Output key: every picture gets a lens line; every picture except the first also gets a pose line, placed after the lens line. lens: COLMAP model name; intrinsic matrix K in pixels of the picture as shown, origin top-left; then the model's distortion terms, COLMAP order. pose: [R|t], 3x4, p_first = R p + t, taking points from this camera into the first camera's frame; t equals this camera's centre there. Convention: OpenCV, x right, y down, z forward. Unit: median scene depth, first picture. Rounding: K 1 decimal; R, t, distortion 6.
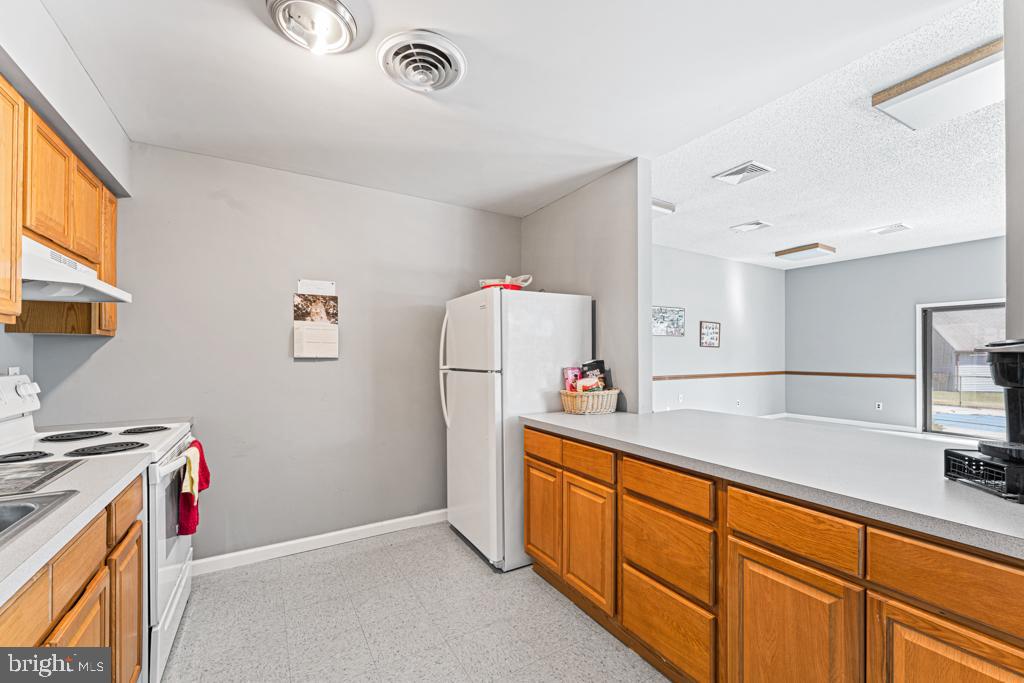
lens RADIAL K [[436.3, 0, 512.0], [0, 436.3, 341.5], [0, 0, 1]] dist [0.003184, 0.000487]
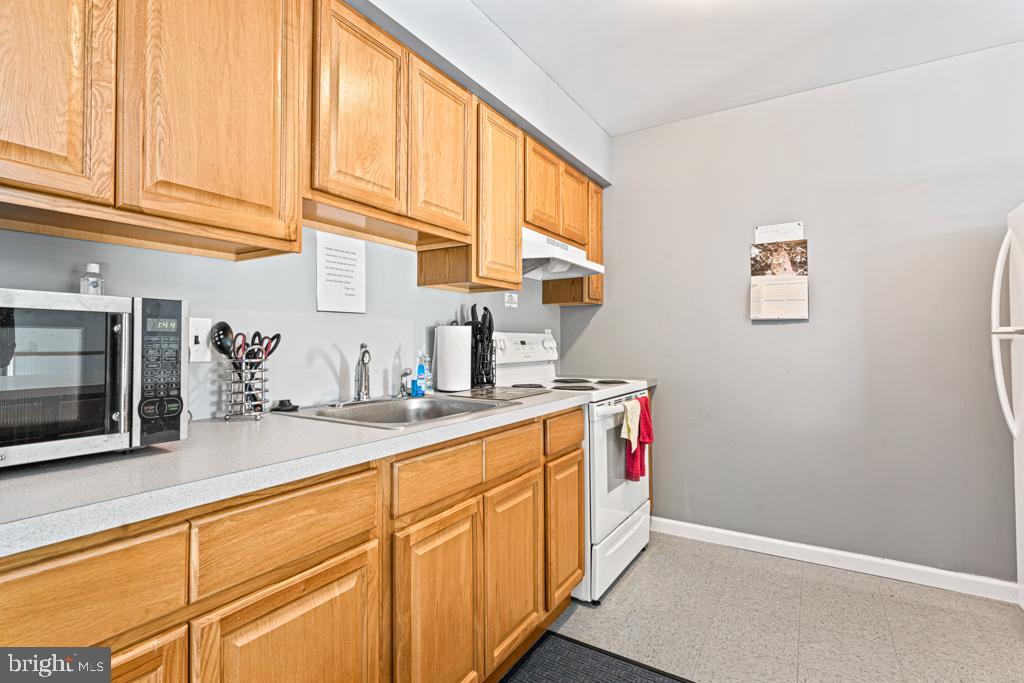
lens RADIAL K [[516.7, 0, 512.0], [0, 516.7, 341.5], [0, 0, 1]] dist [0.001323, -0.000128]
pose [[0.413173, -0.020384, -0.910424, 0.220340], [0.012532, 0.999782, -0.016697, 0.088963], [0.910566, -0.004510, 0.413338, 0.158315]]
